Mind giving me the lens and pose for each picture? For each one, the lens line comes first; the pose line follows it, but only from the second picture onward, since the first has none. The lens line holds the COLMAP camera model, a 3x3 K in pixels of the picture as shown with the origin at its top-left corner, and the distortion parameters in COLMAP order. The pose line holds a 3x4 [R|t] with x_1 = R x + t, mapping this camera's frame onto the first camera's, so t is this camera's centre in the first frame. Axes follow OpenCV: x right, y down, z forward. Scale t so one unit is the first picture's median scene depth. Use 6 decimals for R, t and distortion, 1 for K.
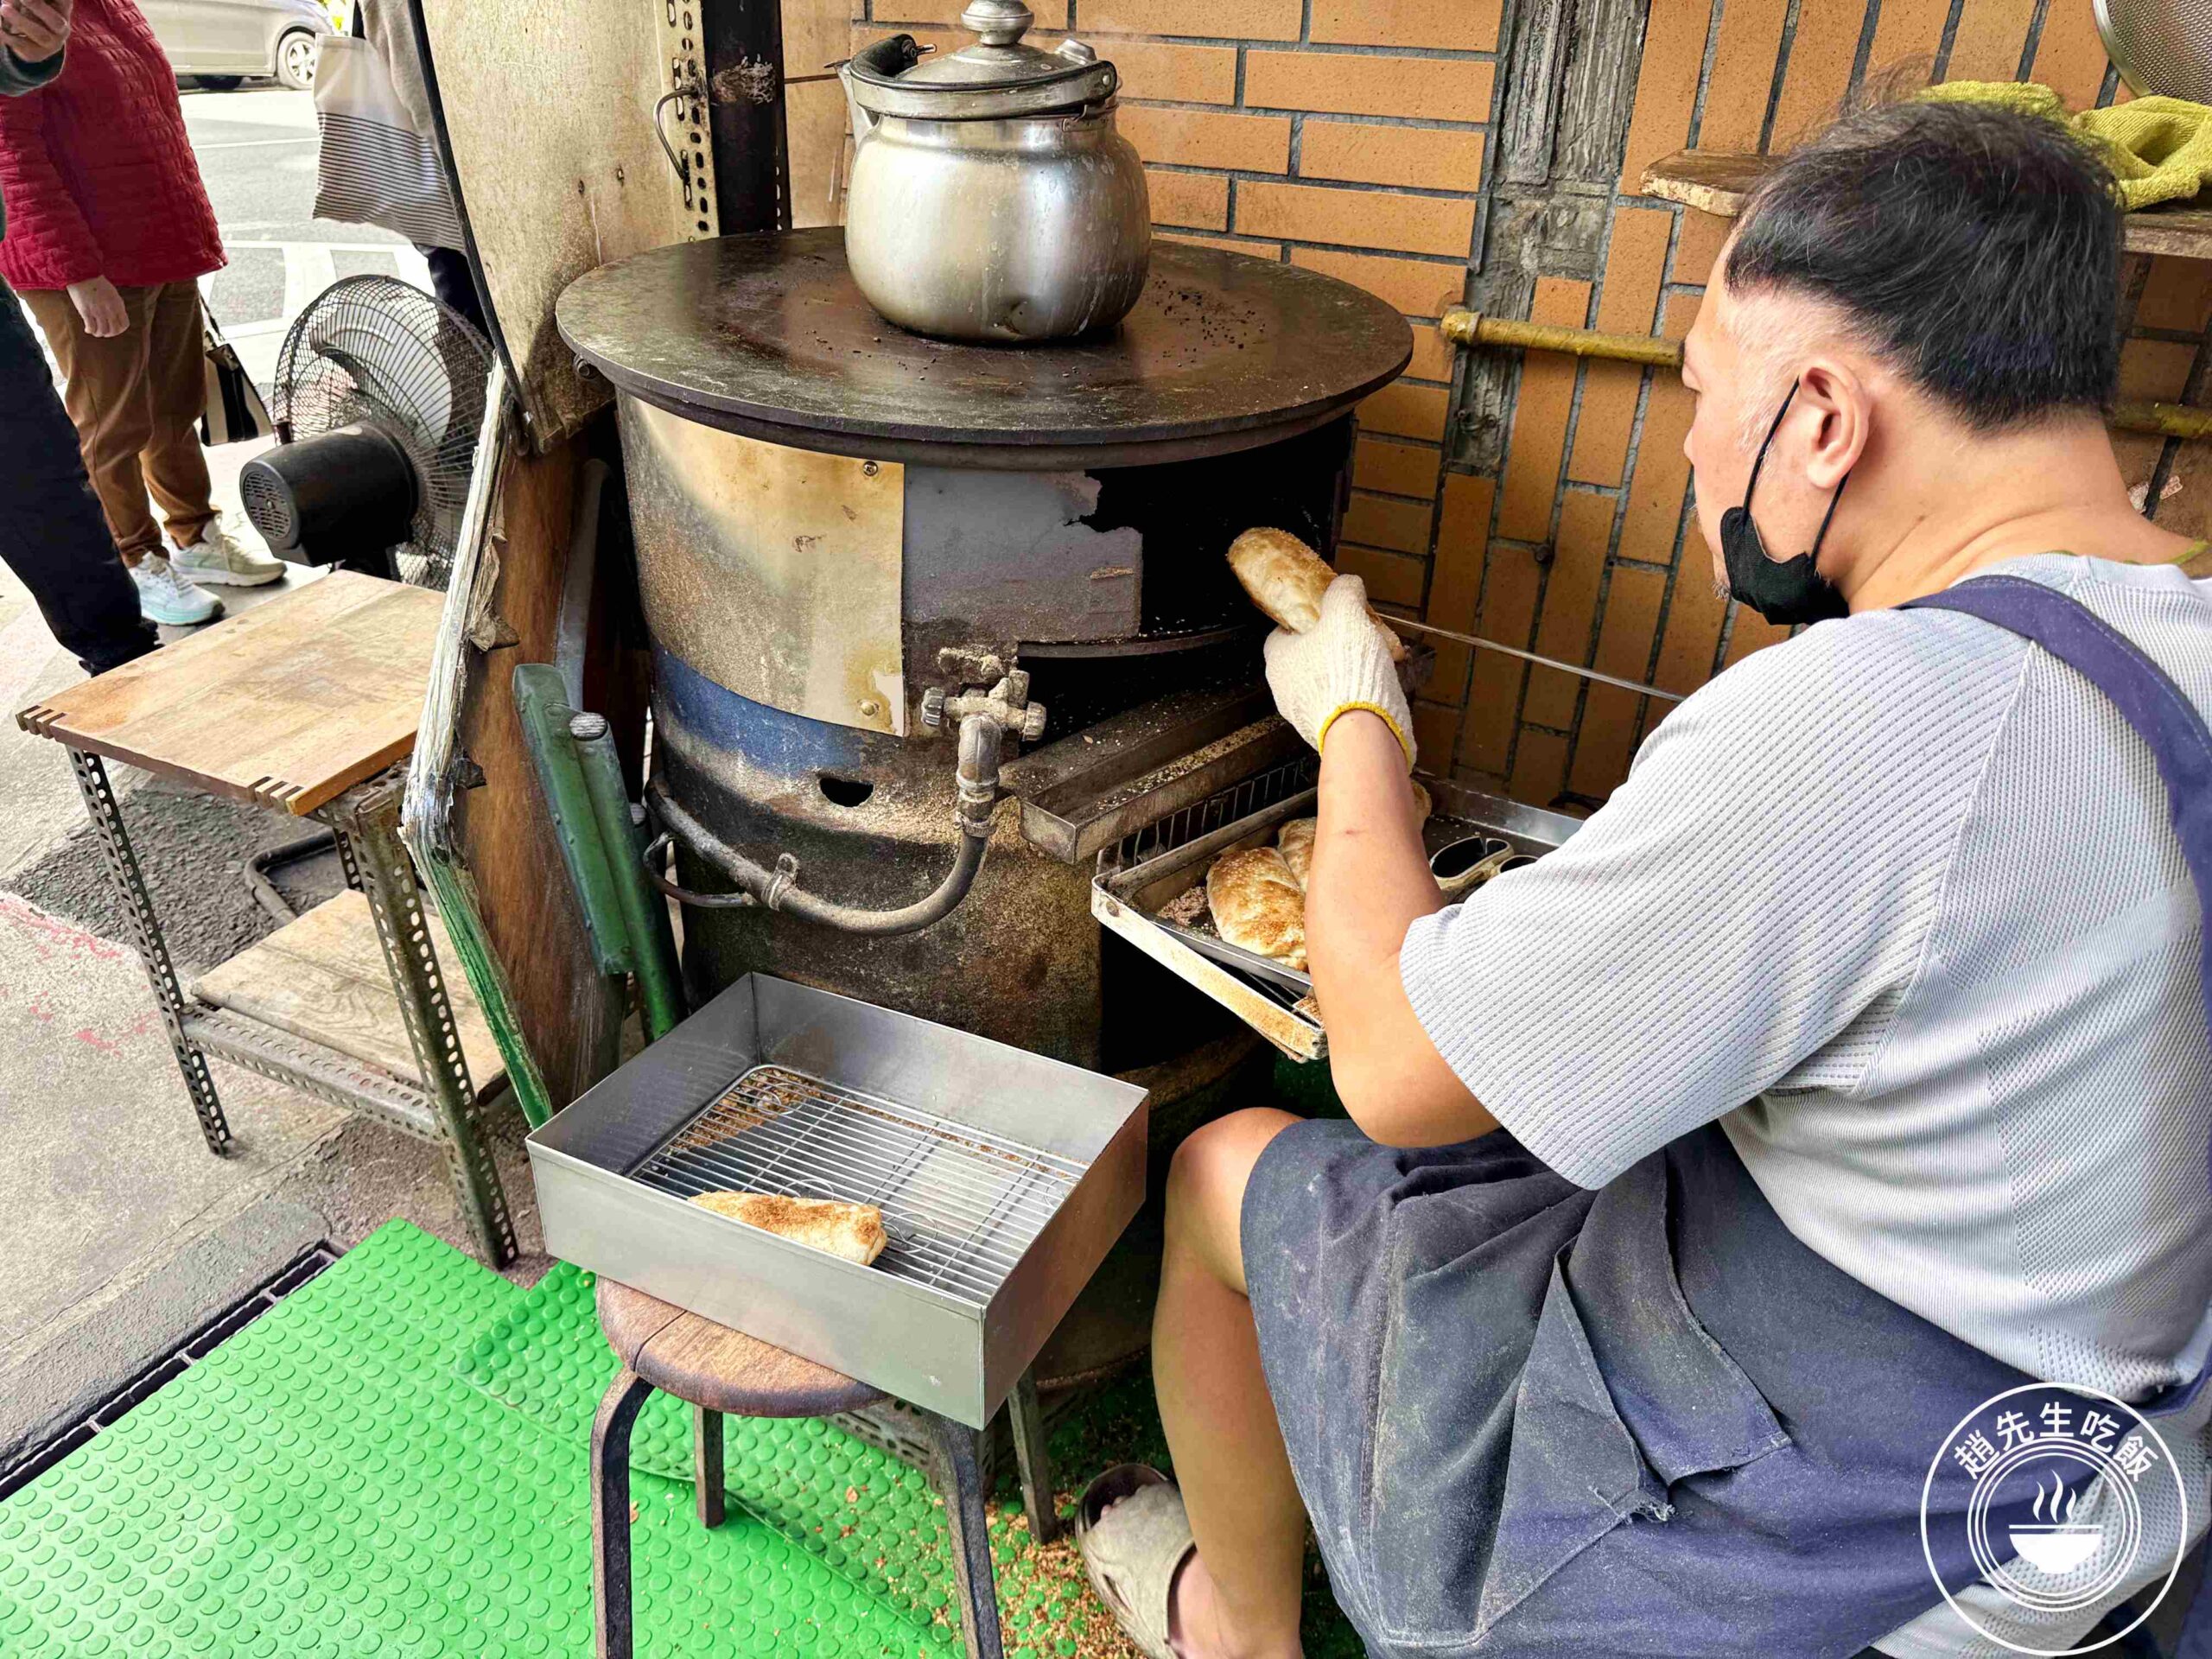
lens RADIAL K [[1546.6, 0, 1106.0], [0, 1546.6, 862.3], [0, 0, 1]] dist [0.006881, 0.001496]
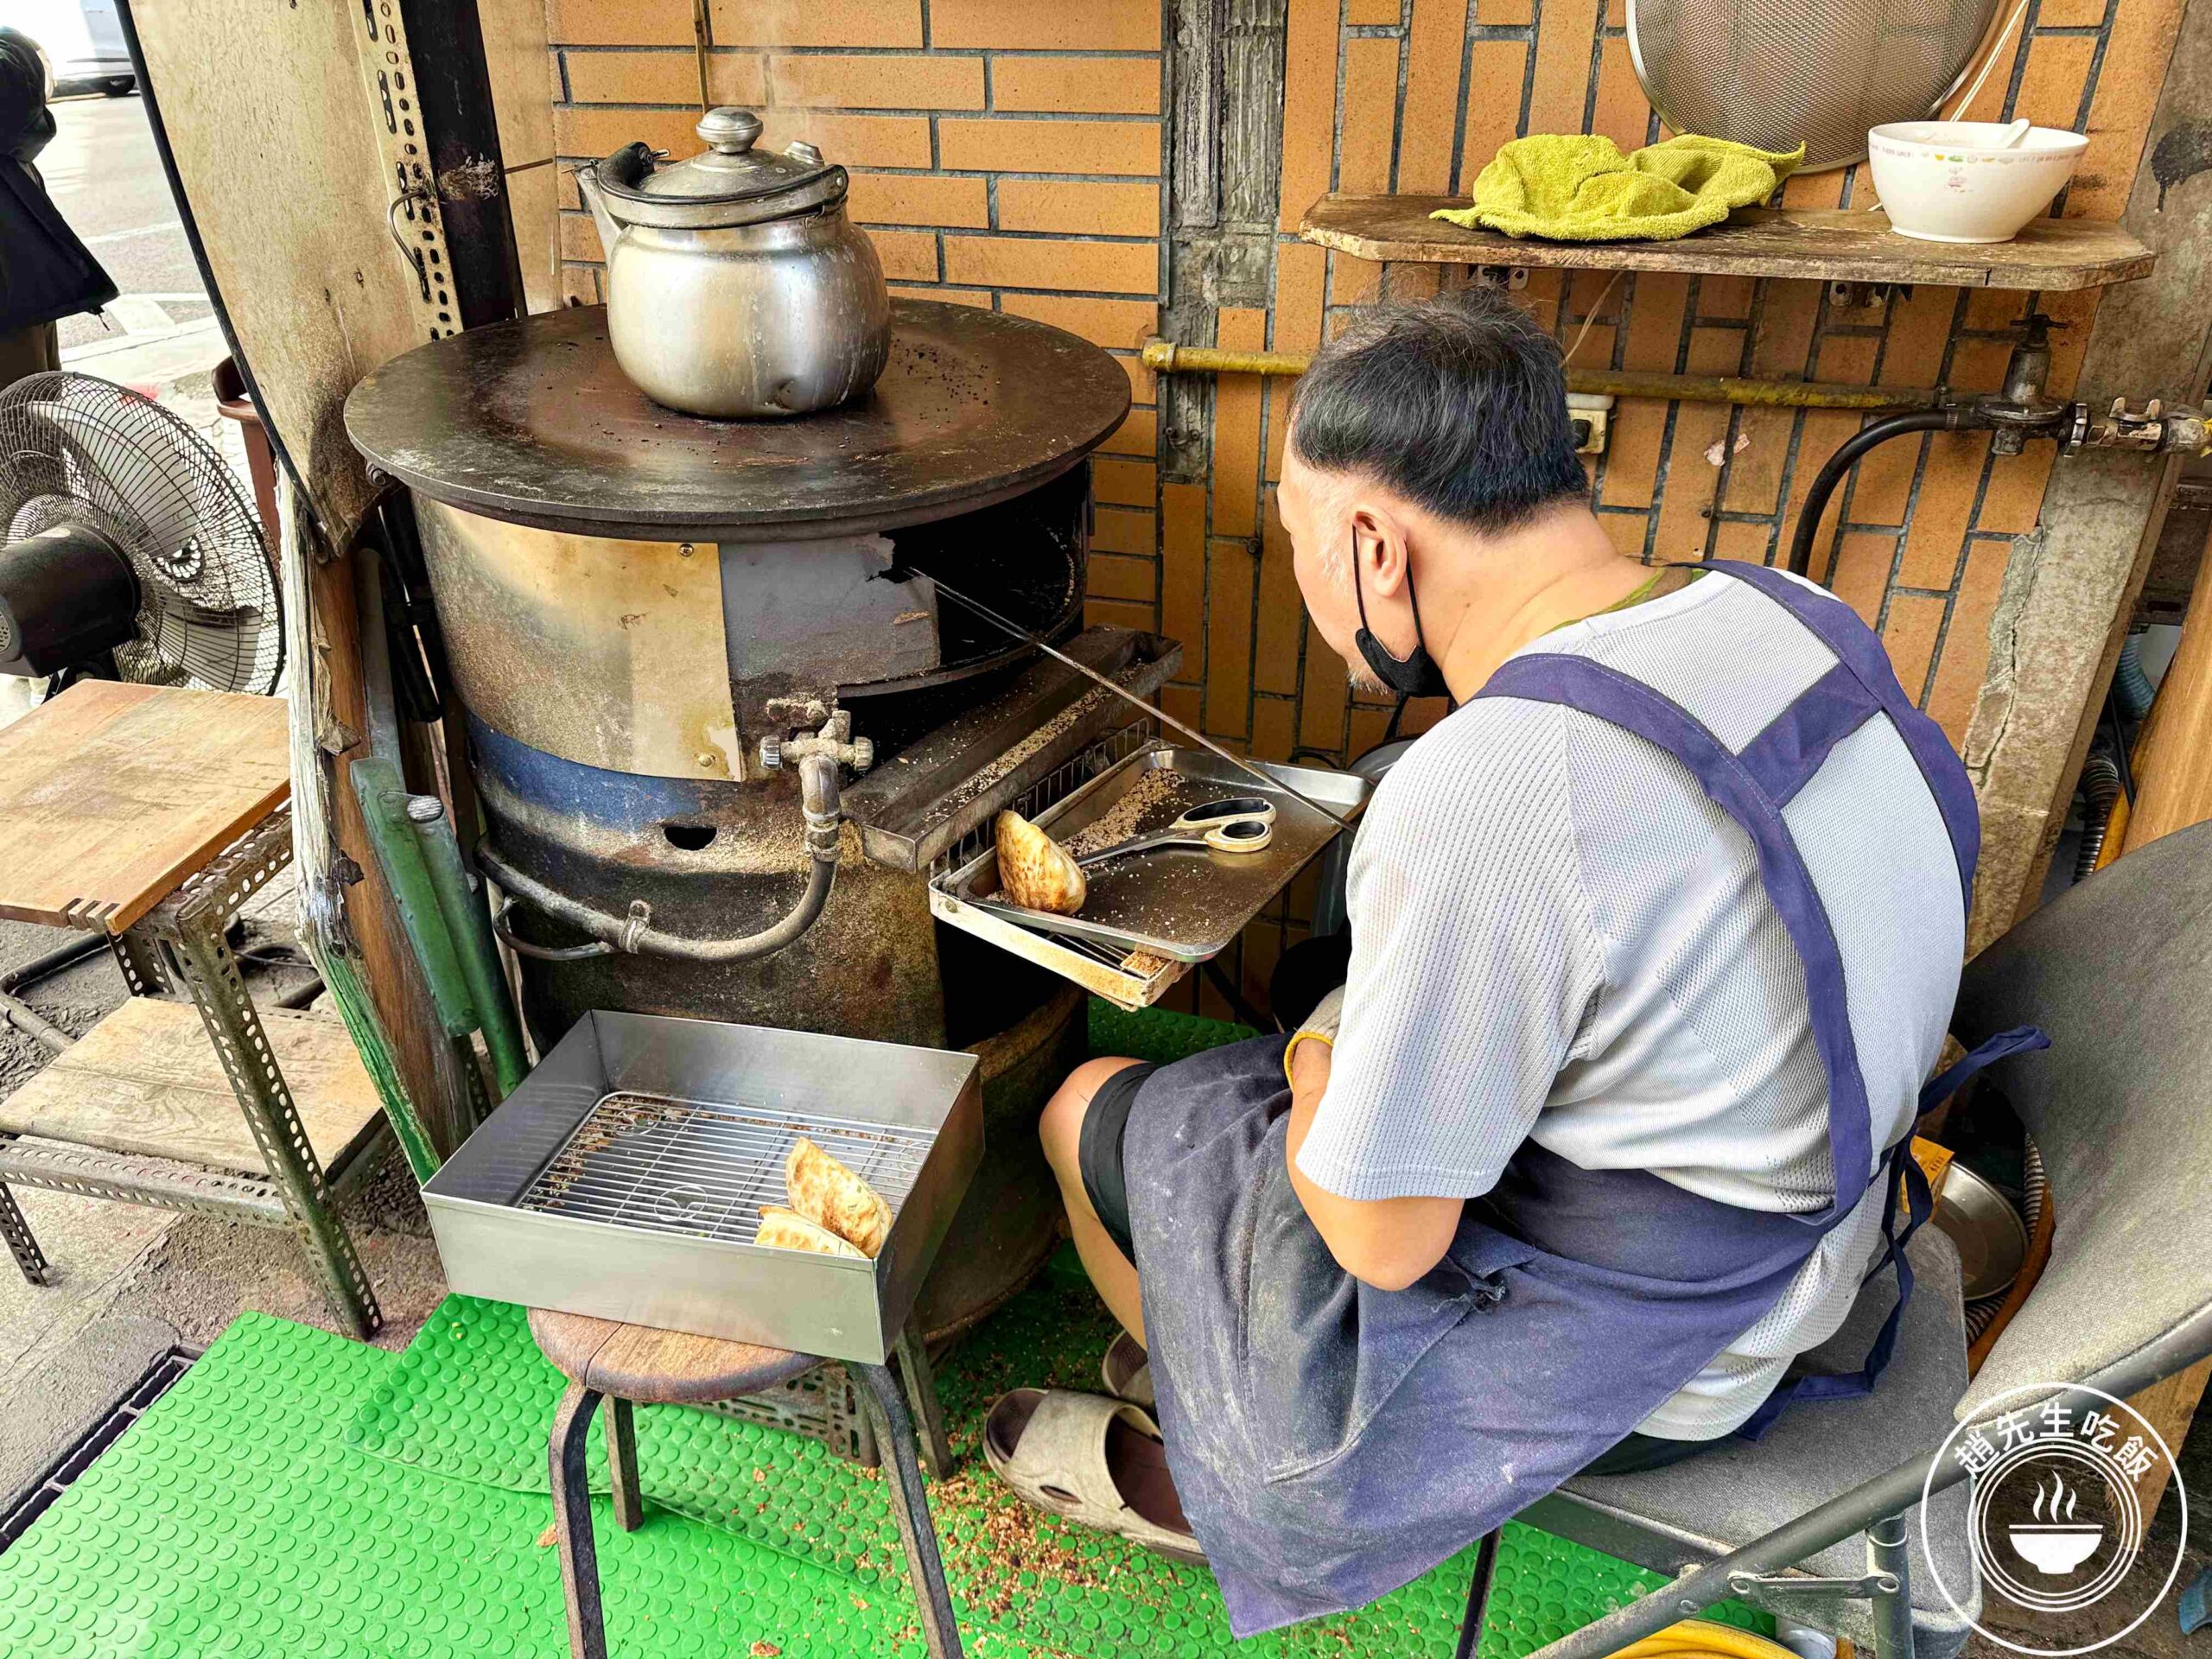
lens RADIAL K [[1530.1, 0, 1098.7], [0, 1530.1, 863.2], [0, 0, 1]] dist [0.049090, -0.043082]
pose [[0.975454, -0.141741, 0.168518, -0.063502], [0.138552, 0.989882, 0.030596, -0.018007], [-0.171149, -0.006497, 0.985224, -0.119038]]
